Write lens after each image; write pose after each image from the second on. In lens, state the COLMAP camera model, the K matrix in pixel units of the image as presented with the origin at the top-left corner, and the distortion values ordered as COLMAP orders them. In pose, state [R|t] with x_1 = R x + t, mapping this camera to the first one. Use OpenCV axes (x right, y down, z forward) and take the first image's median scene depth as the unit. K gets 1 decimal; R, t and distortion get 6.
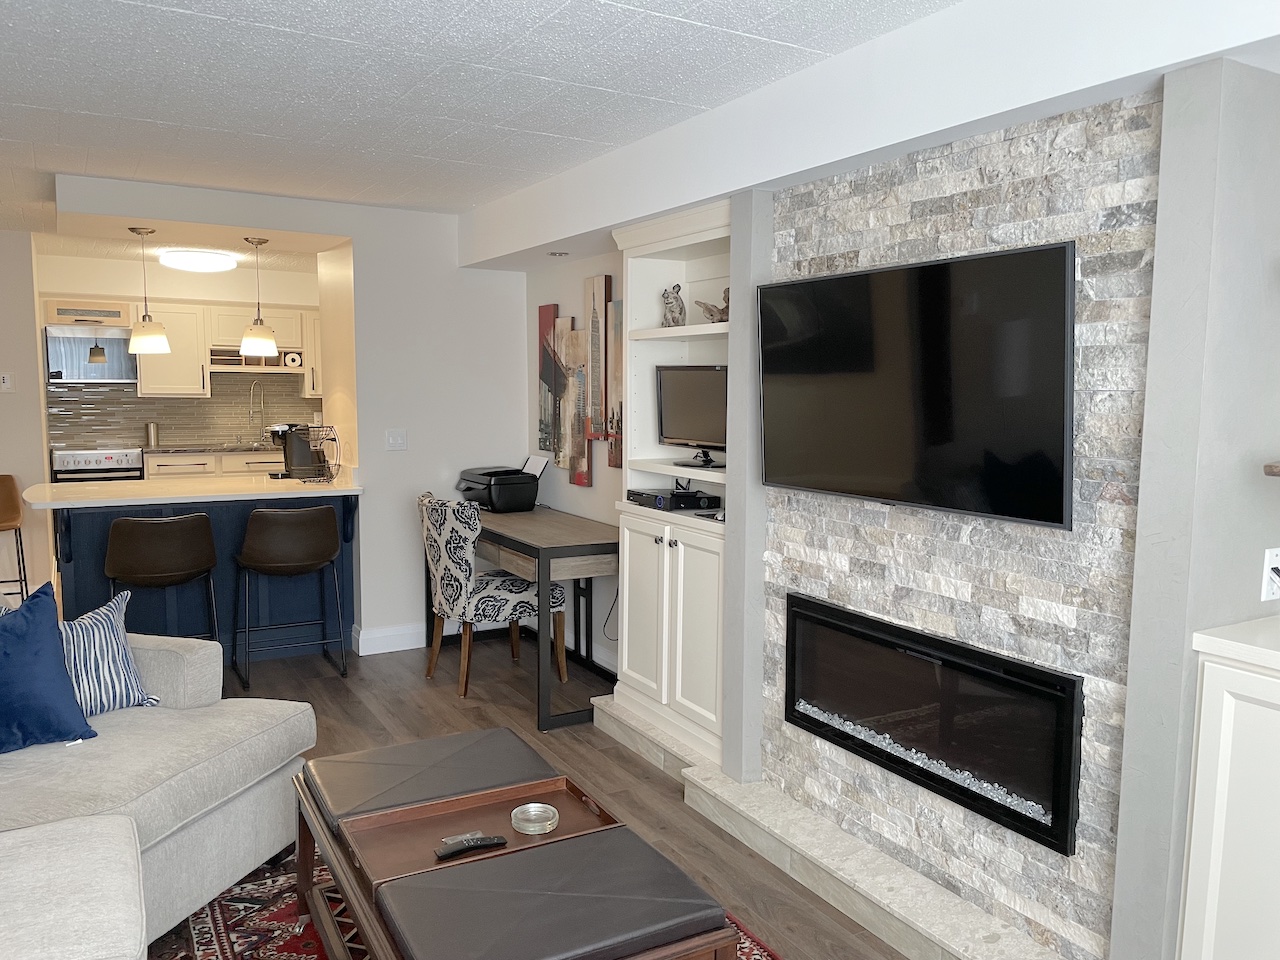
lens RADIAL K [[973.0, 0, 639.7], [0, 973.0, 486.2], [0, 0, 1]] dist [0.075960, -0.108751]
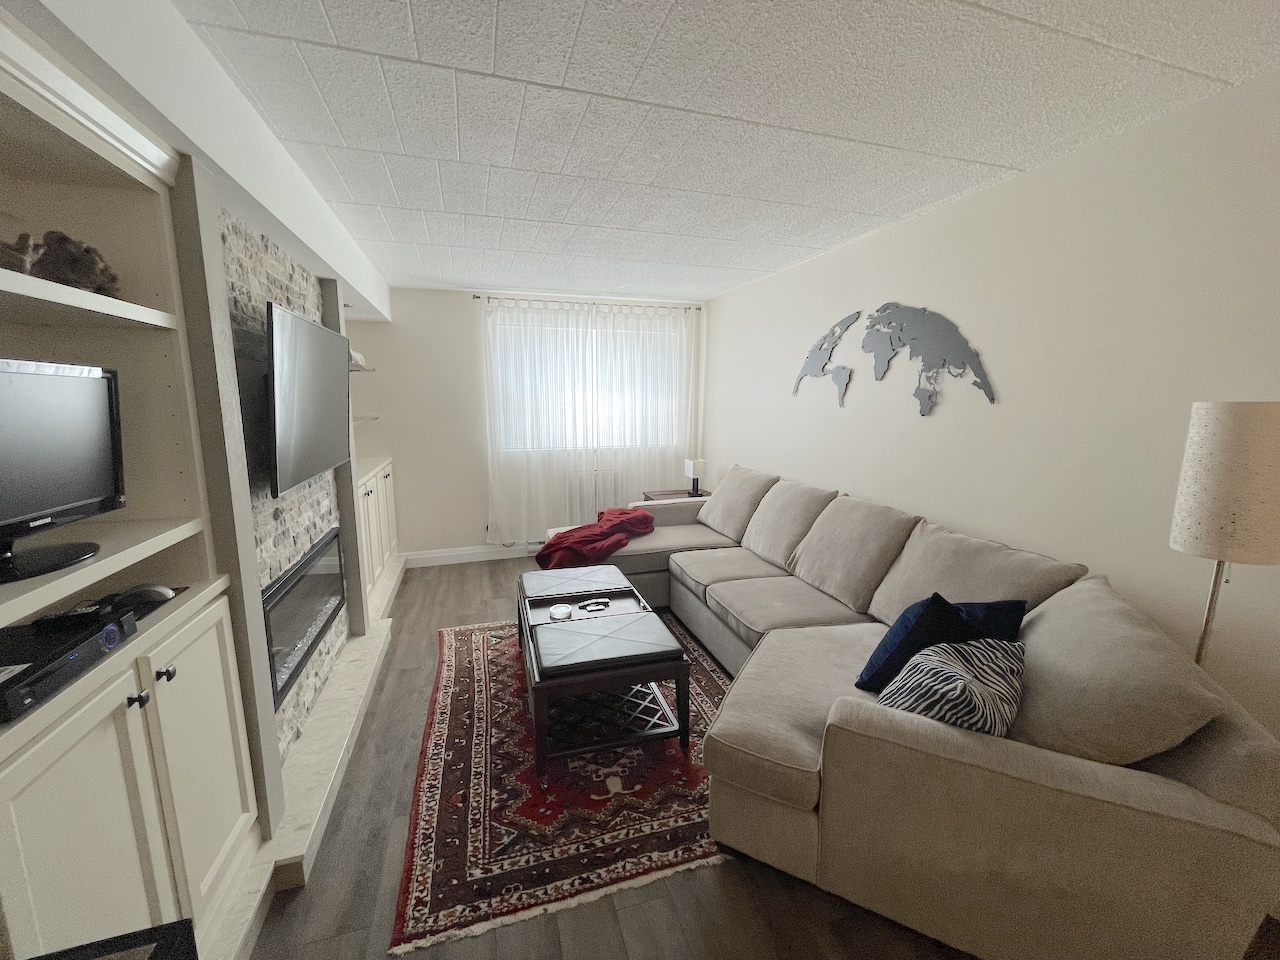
lens RADIAL K [[517.2, 0, 637.5], [0, 517.2, 478.3], [0, 0, 1]] dist [-0.007279, 0.001319]
pose [[-0.975455, -0.040217, 0.216494, -0.312688], [0.016946, 0.966553, 0.255905, -0.132497], [-0.219545, 0.253293, -0.942148, 1.224959]]
